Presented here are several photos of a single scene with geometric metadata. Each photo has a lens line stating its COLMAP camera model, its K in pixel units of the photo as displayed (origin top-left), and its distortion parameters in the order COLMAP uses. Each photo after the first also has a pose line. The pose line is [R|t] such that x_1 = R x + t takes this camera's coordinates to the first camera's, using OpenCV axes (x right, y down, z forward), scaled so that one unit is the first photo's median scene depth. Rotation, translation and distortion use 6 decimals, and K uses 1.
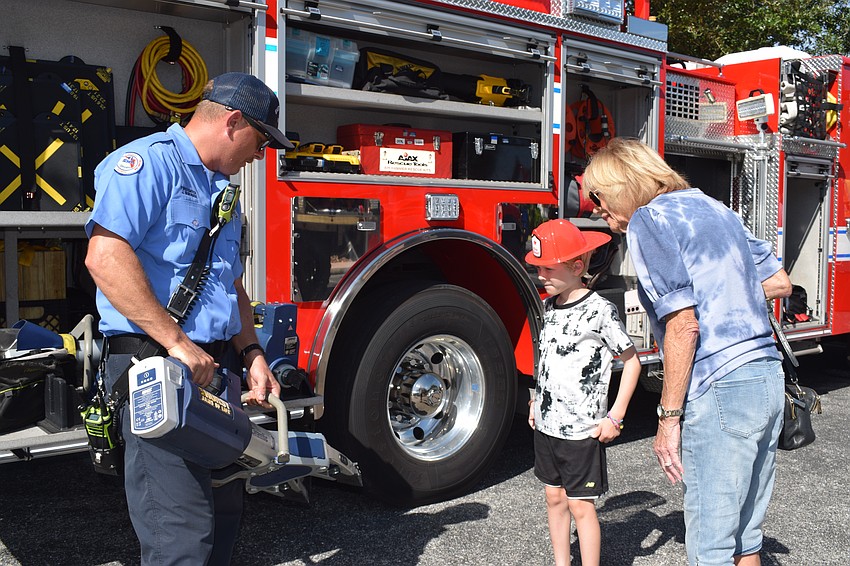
lens RADIAL K [[896.4, 0, 425.0], [0, 896.4, 283.0], [0, 0, 1]] dist [-0.079244, 0.005898]
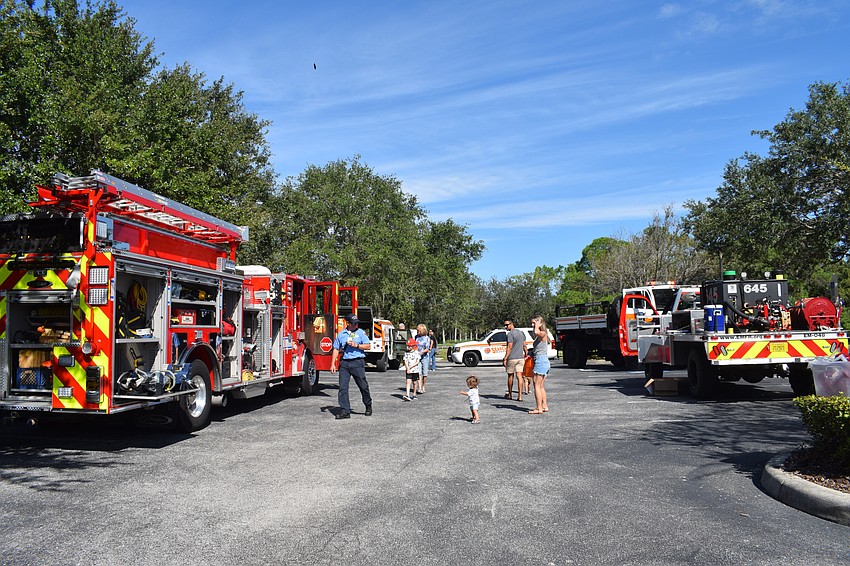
lens RADIAL K [[670.2, 0, 425.0], [0, 670.2, 283.0], [0, 0, 1]] dist [-0.101193, 0.000014]
pose [[0.725182, 0.033447, 0.687744, -0.897143], [0.062018, 0.991587, -0.113618, 0.044369], [-0.685758, 0.125046, 0.717007, -1.105913]]
